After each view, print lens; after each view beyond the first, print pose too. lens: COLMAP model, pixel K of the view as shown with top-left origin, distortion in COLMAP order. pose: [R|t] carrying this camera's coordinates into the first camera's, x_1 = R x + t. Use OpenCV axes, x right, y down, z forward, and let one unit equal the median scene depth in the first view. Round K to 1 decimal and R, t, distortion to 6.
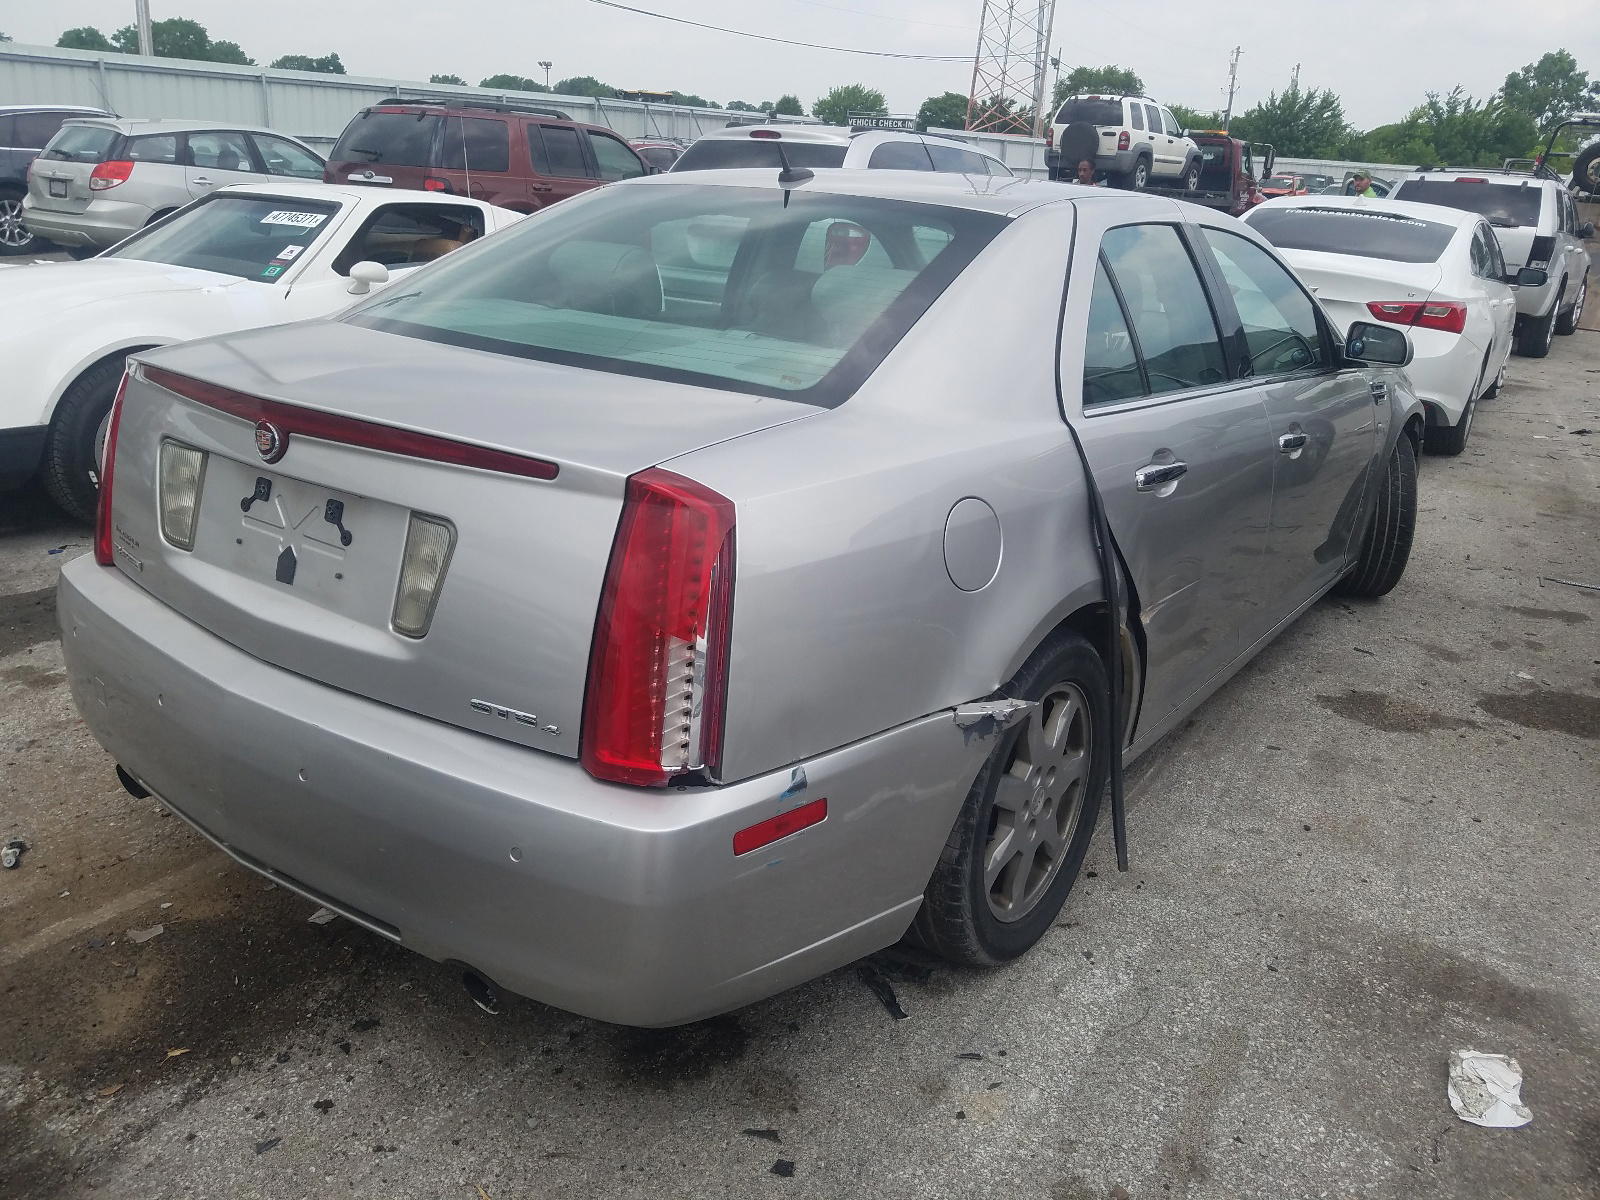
lens RADIAL K [[1247.7, 0, 804.6], [0, 1247.7, 612.8], [0, 0, 1]] dist [0.007602, 0.002750]
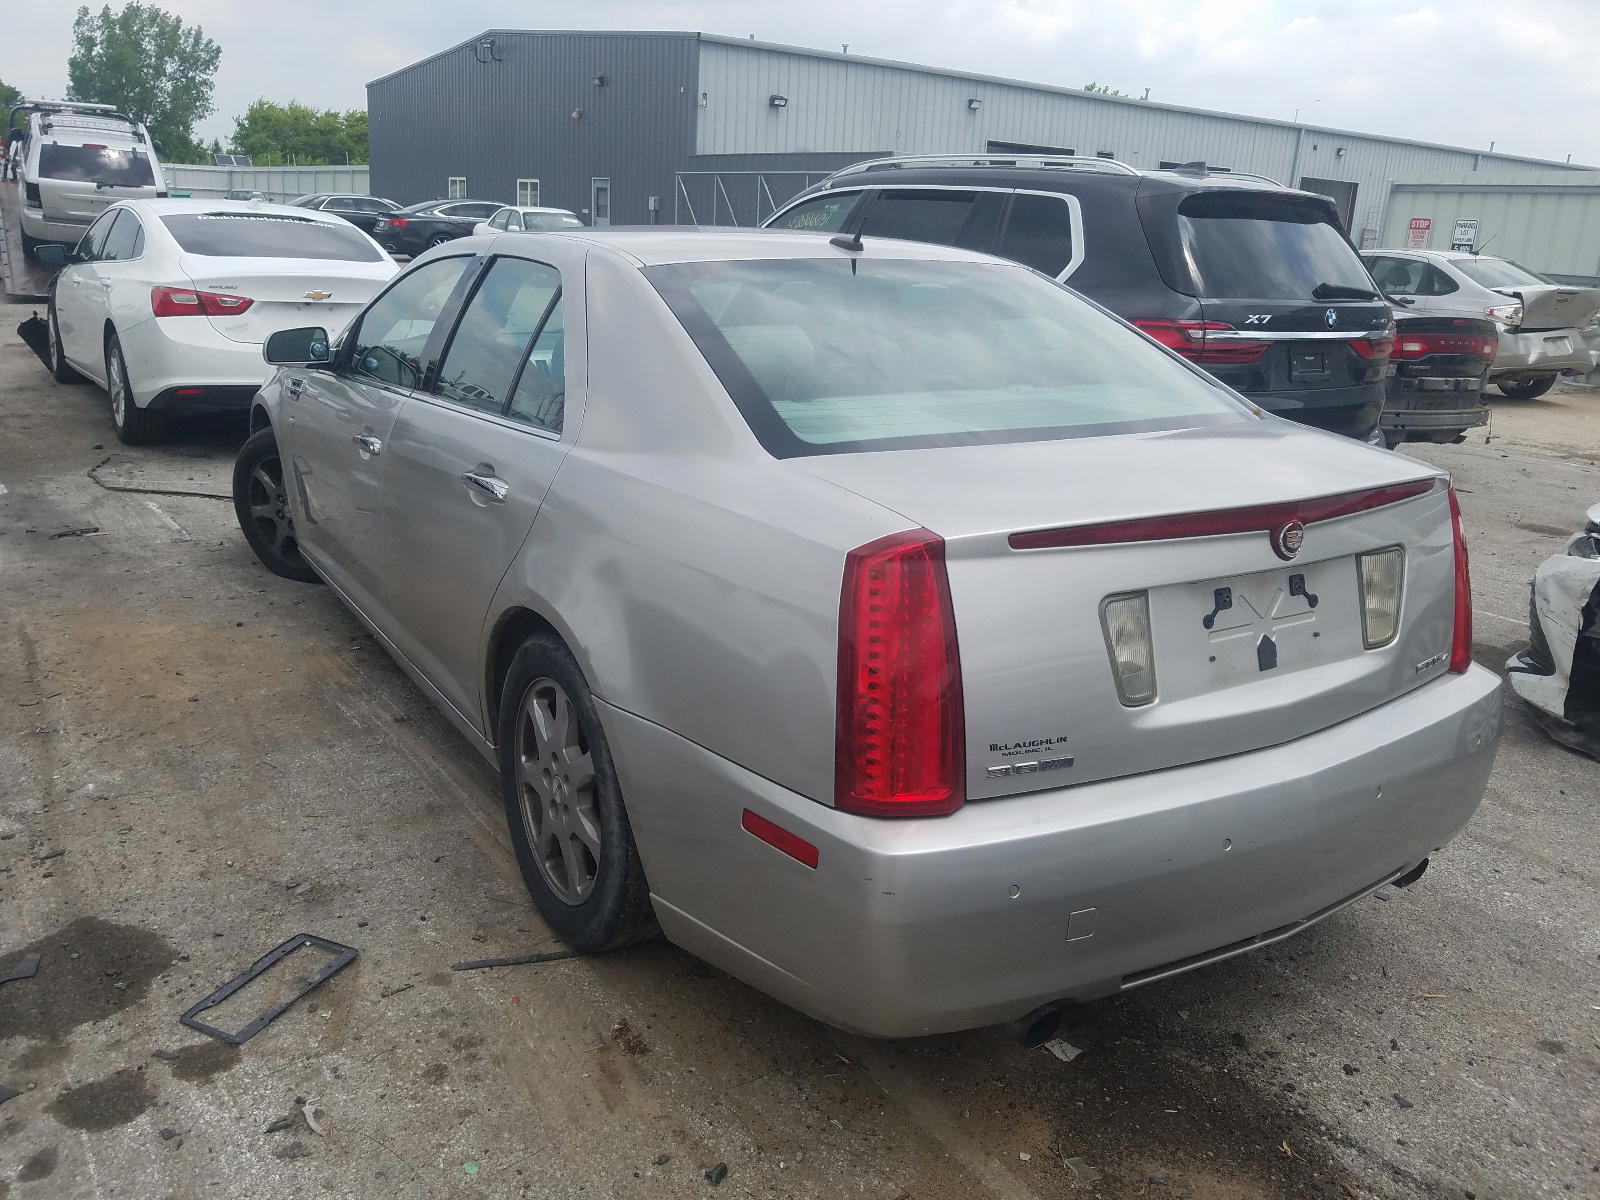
lens RADIAL K [[1247.7, 0, 790.6], [0, 1247.7, 601.8], [0, 0, 1]] dist [0.007602, 0.002750]
pose [[0.368303, -0.310725, 0.876244, -1.245554], [0.291885, 0.933487, 0.208339, -0.352263], [-0.882698, 0.179031, 0.434502, 0.738051]]
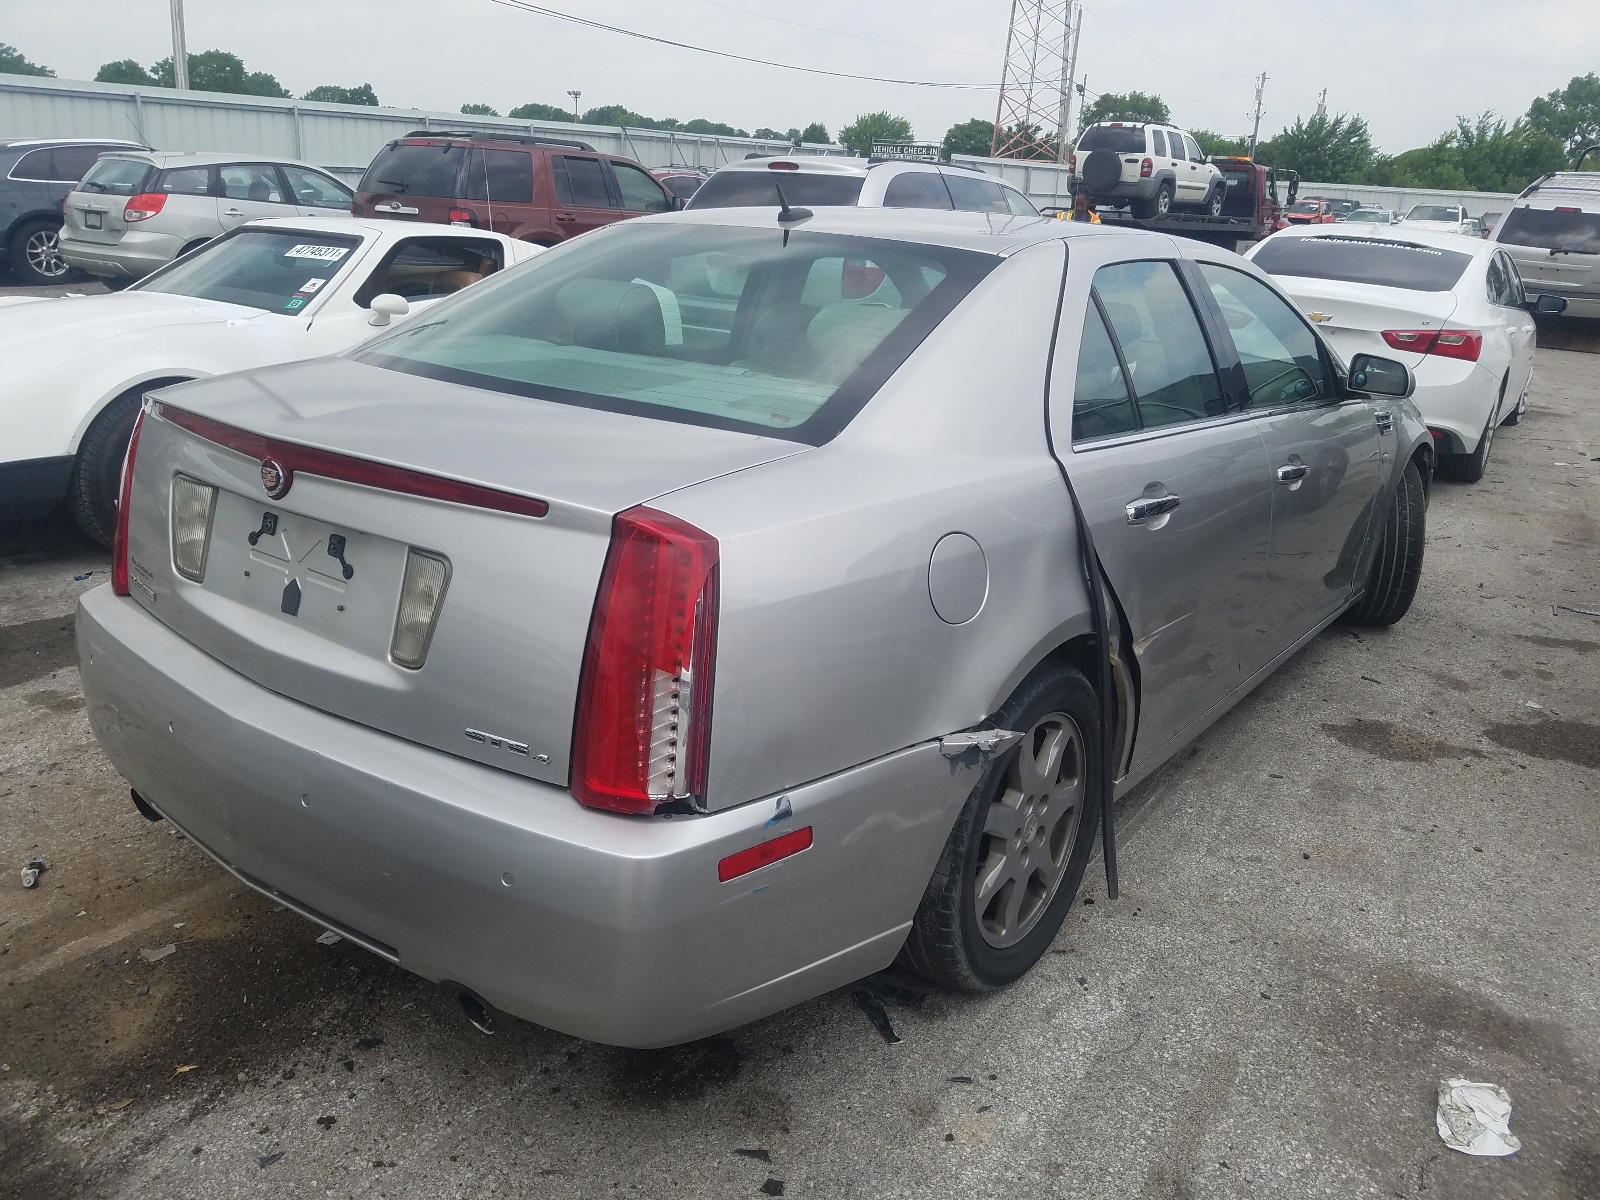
lens RADIAL K [[1247.7, 0, 815.0], [0, 1247.7, 629.3], [0, 0, 1]] dist [0.007602, 0.002750]
pose [[0.999806, 0.003035, -0.019457, 0.031588], [-0.003112, 0.999987, -0.003947, -0.007246], [0.019445, 0.004007, 0.999803, -0.020097]]
